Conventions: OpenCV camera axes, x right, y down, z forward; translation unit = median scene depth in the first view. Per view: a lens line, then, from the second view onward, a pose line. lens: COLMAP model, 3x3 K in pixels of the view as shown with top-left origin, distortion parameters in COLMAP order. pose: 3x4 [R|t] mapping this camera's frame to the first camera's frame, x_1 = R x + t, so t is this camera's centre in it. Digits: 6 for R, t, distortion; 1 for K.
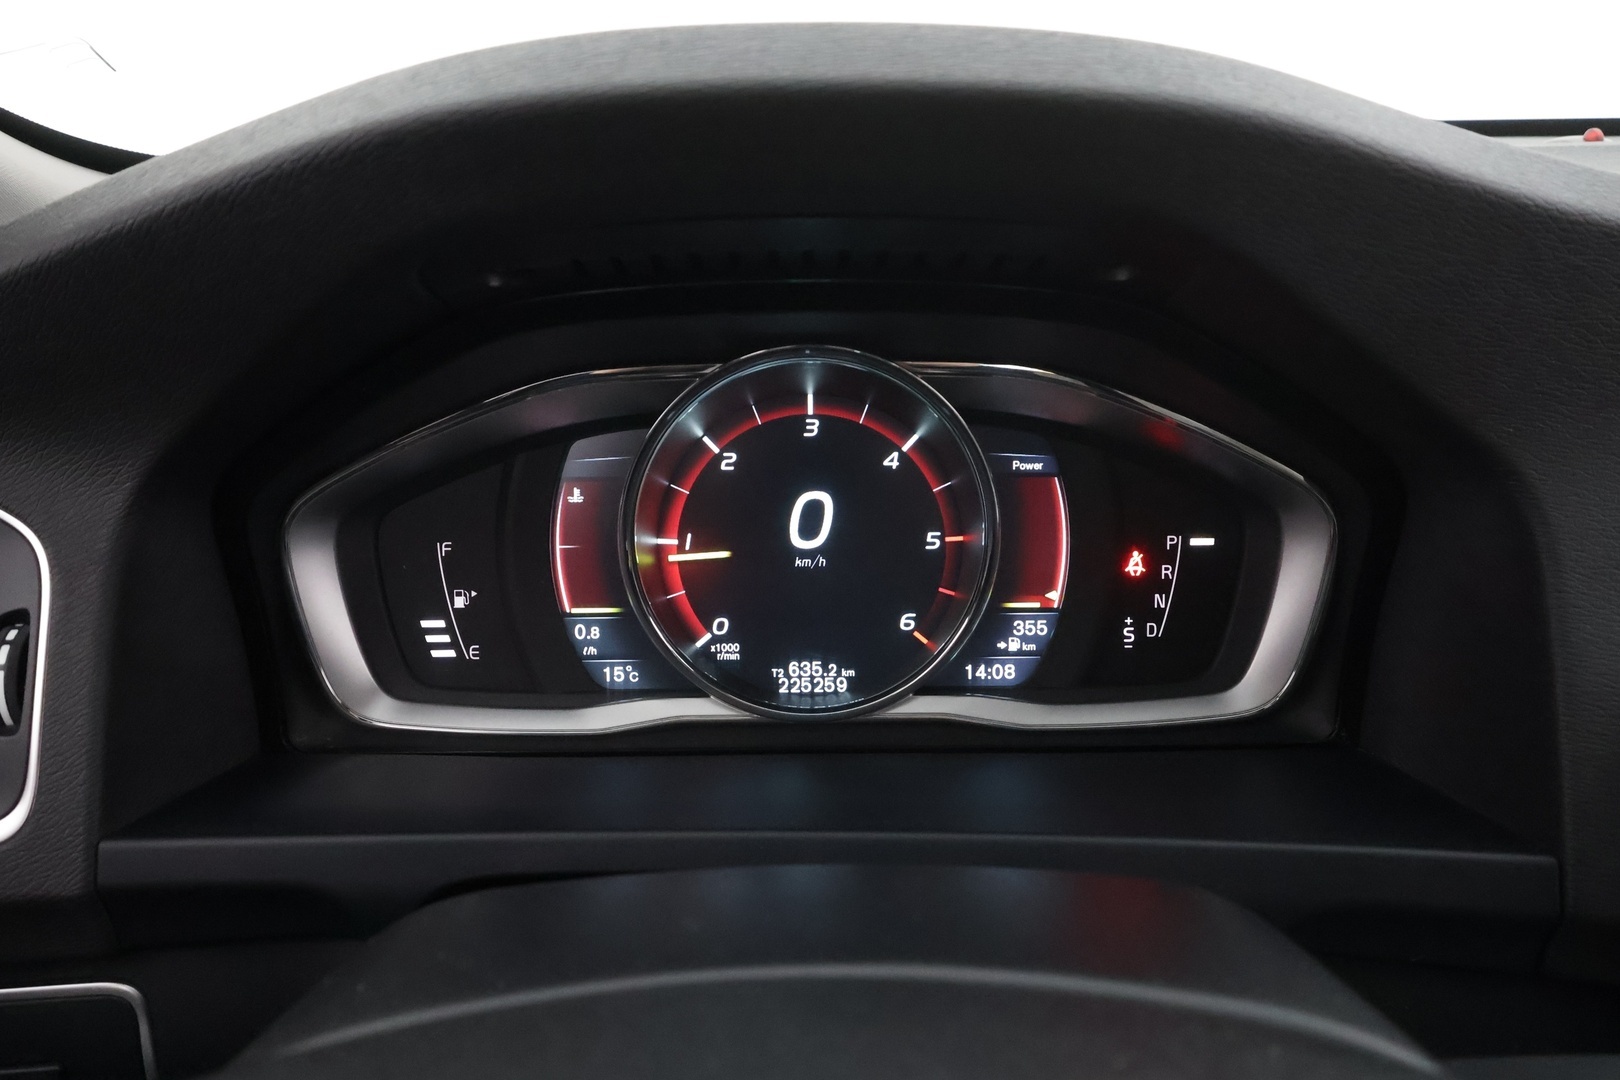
lens RADIAL K [[1118.3, 0, 802.7], [0, 1118.3, 539.8], [0, 0, 1]] dist [-0.000890, 0.003927]
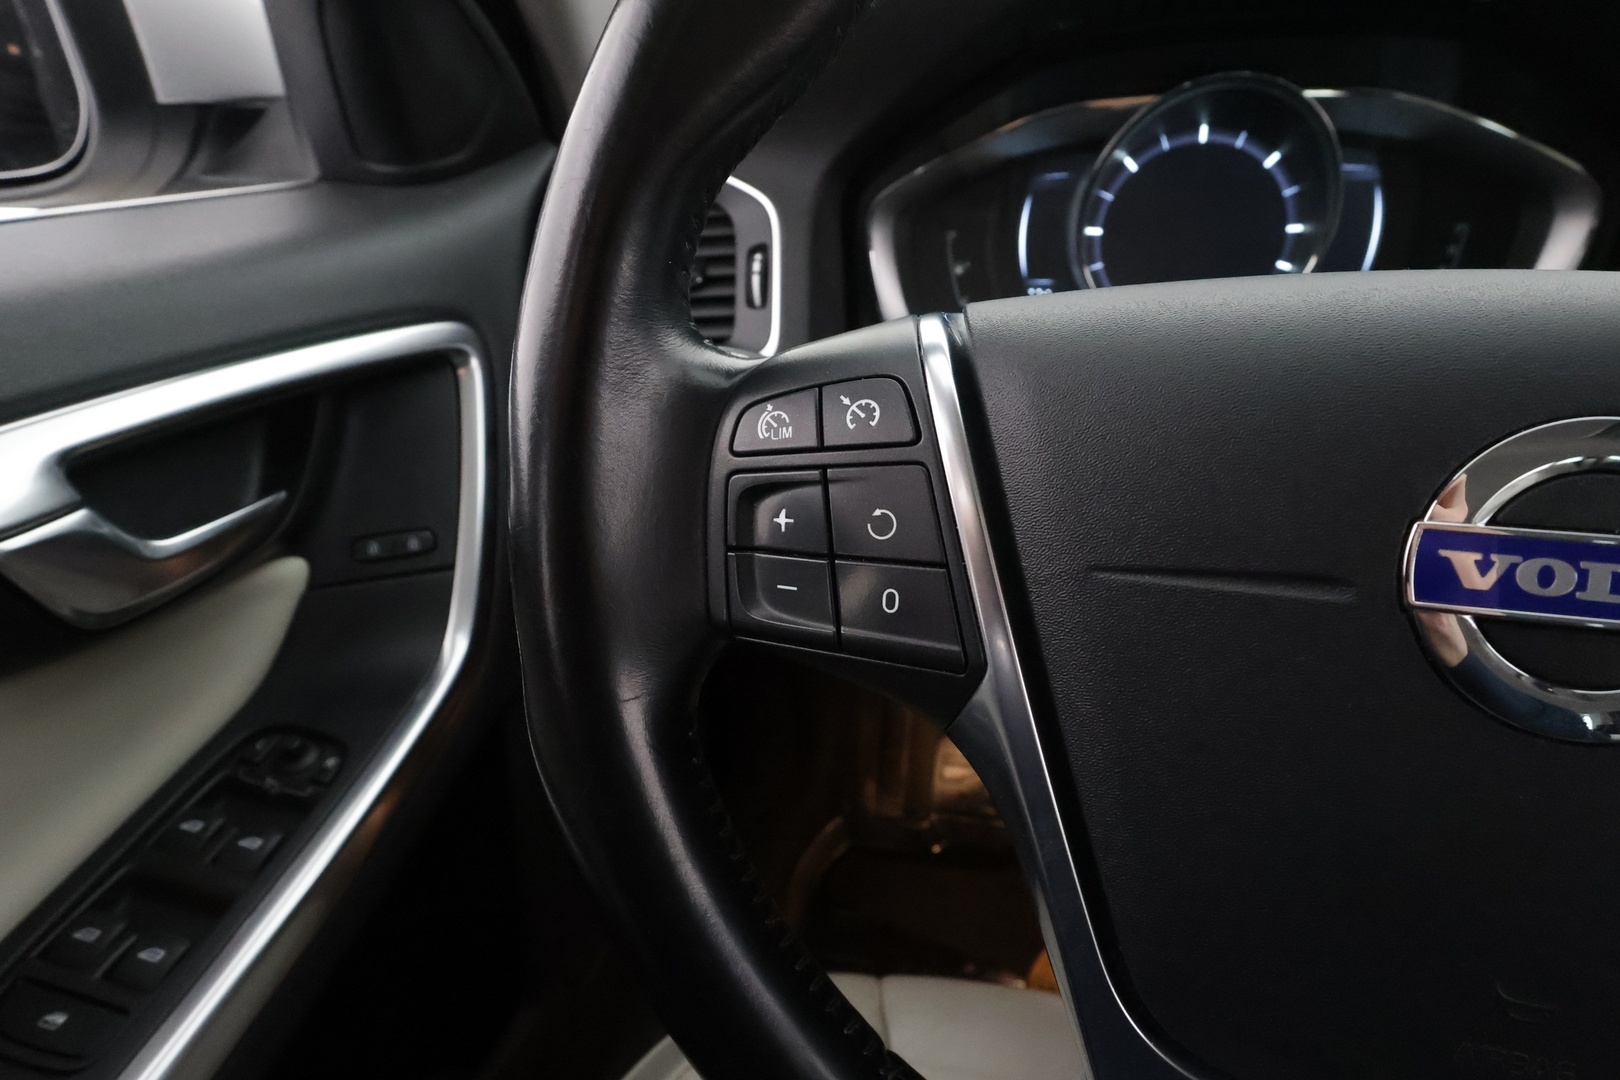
lens RADIAL K [[851.0, 0, 799.1], [0, 851.0, 546.6], [0, 0, 1]] dist [-0.004936, 0.002406]
pose [[0.971727, 0.073505, -0.224373, -0.224026], [-0.026193, 0.977999, 0.206956, 0.200116], [0.234649, -0.195228, 0.952274, -0.325058]]
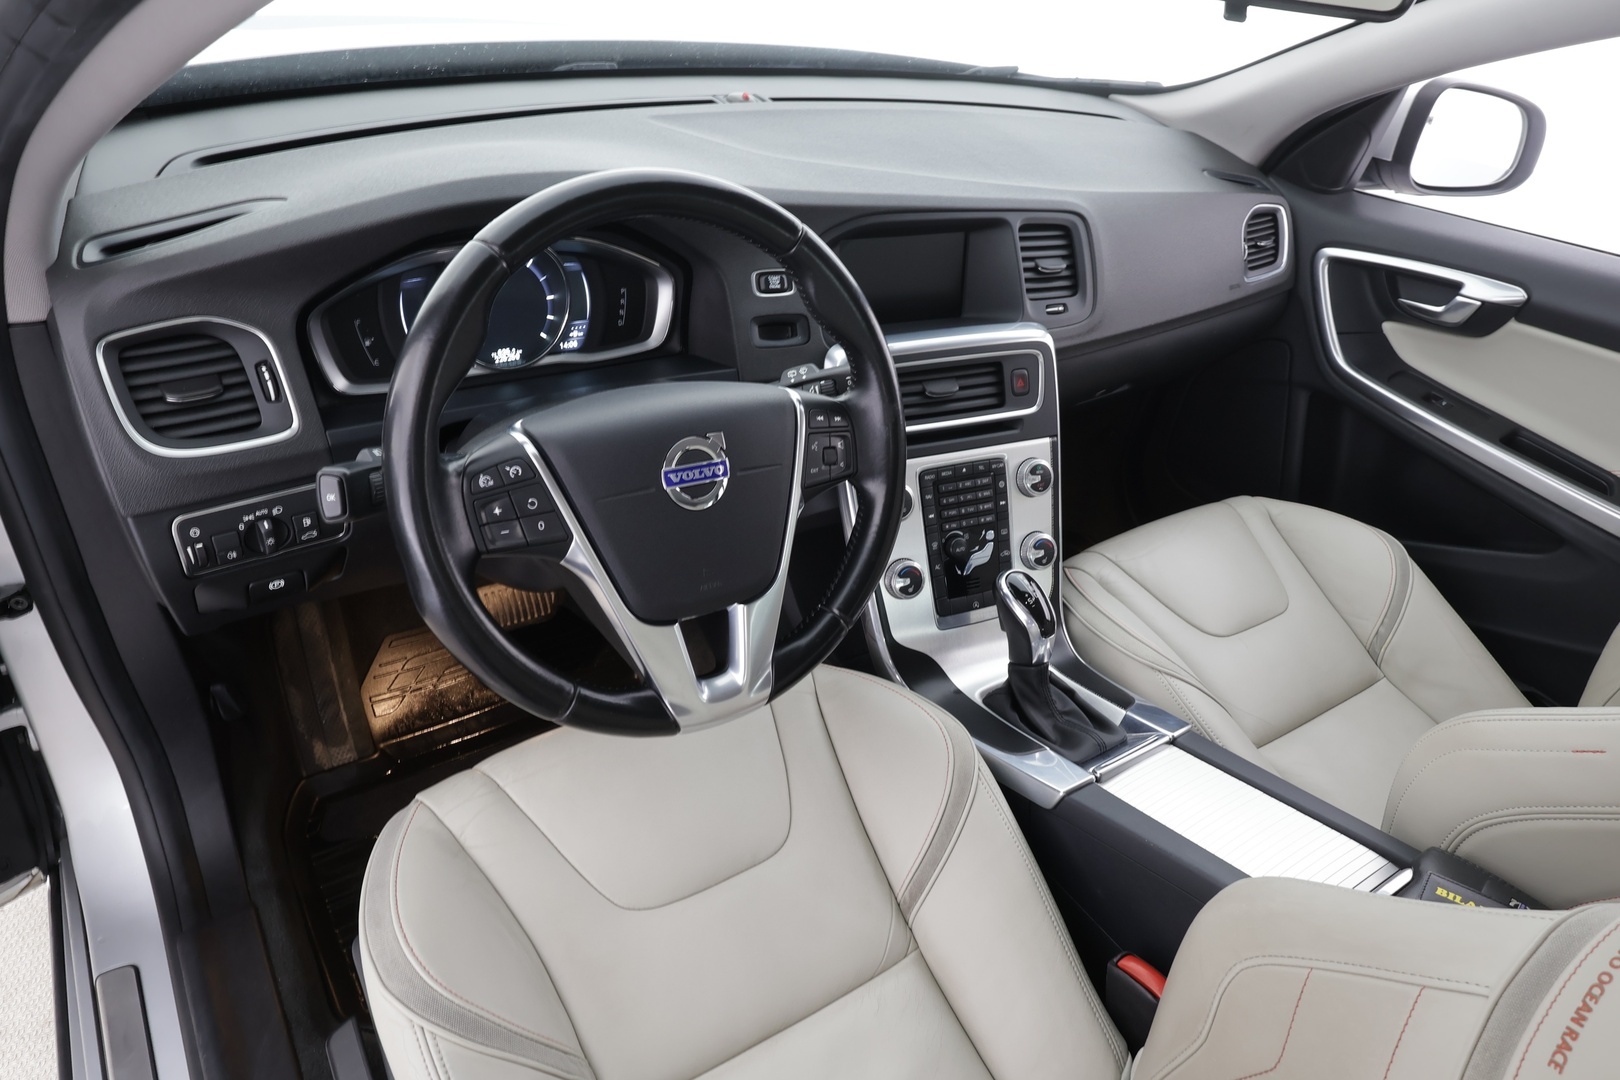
lens RADIAL K [[1039.0, 0, 832.1], [0, 1039.0, 542.0], [0, 0, 1]] dist [0.011822, -0.003021]
pose [[0.813558, -0.229628, 0.534224, -0.812310], [0.071679, 0.951321, 0.299752, -0.147034], [-0.577049, -0.205573, 0.790414, -1.561595]]
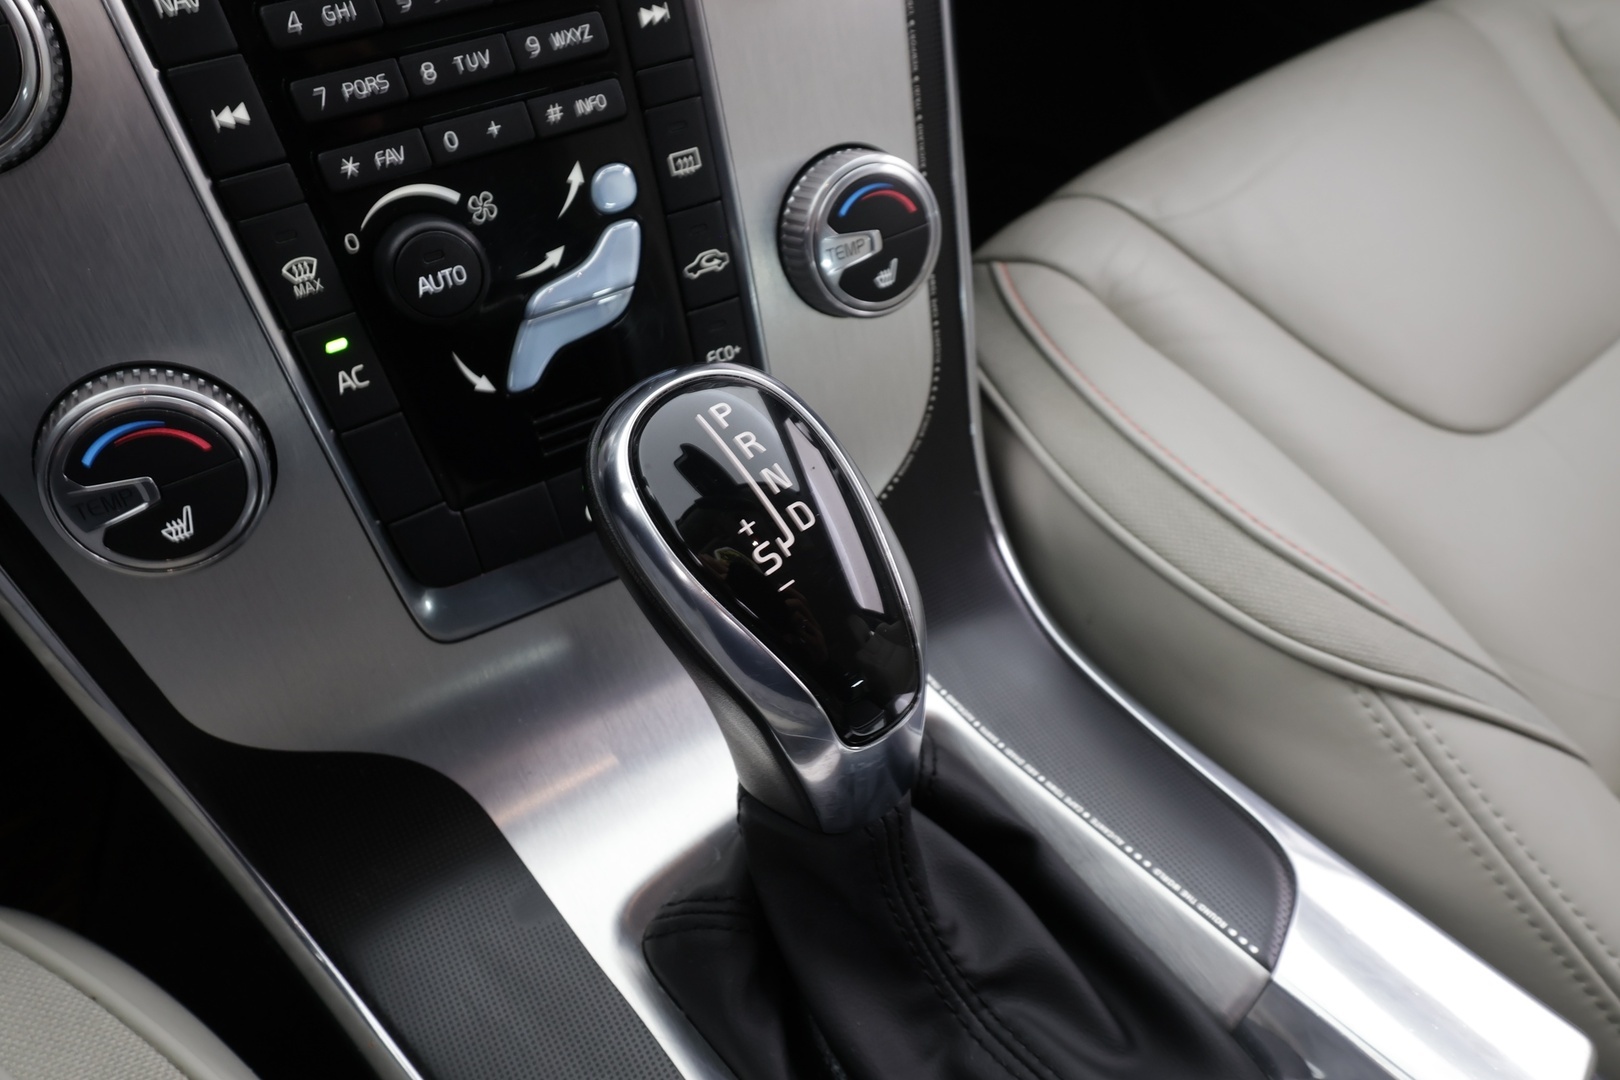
lens RADIAL K [[1118.3, 0, 821.0], [0, 1118.3, 545.4], [0, 0, 1]] dist [-0.000890, 0.003927]
pose [[0.762394, -0.467741, 0.447184, 0.809566], [0.151786, 0.801024, 0.579069, 0.545737], [-0.629060, -0.373602, 0.681693, -0.117871]]
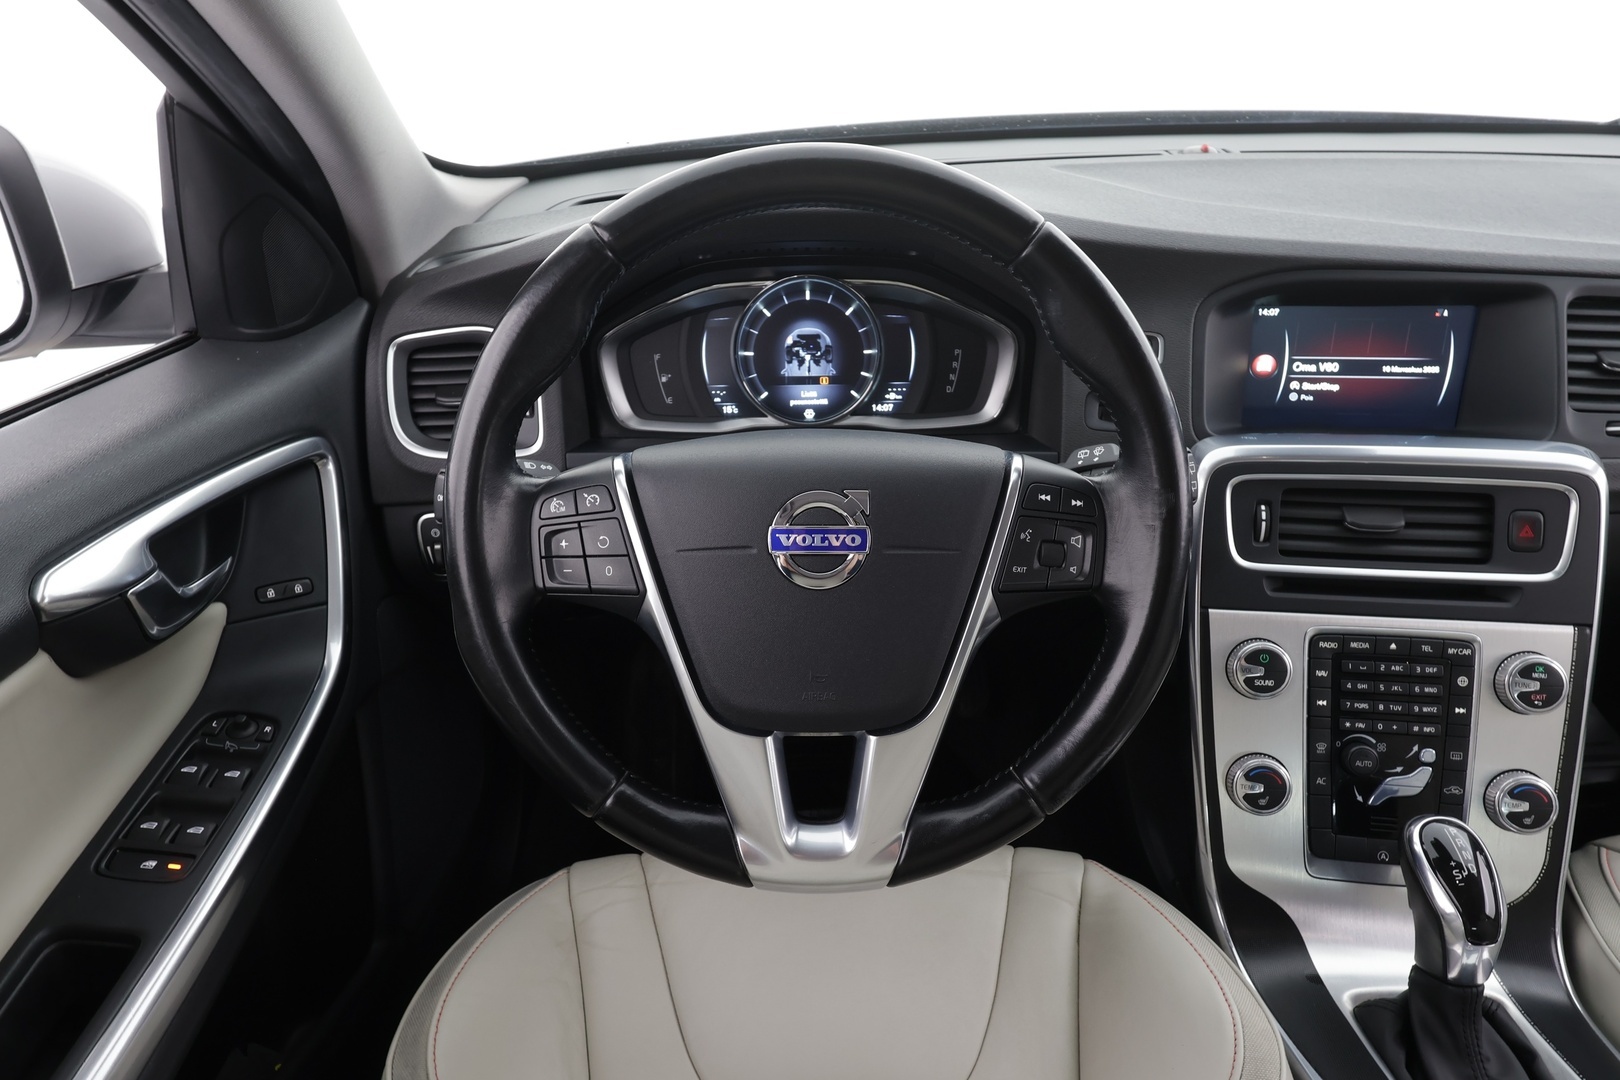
lens RADIAL K [[1039.0, 0, 820.7], [0, 1039.0, 540.3], [0, 0, 1]] dist [0.011822, -0.003021]
pose [[0.999684, -0.011022, 0.022570, -0.020899], [0.007610, 0.989249, 0.146041, 0.074123], [-0.023937, -0.145823, 0.989021, -1.286602]]
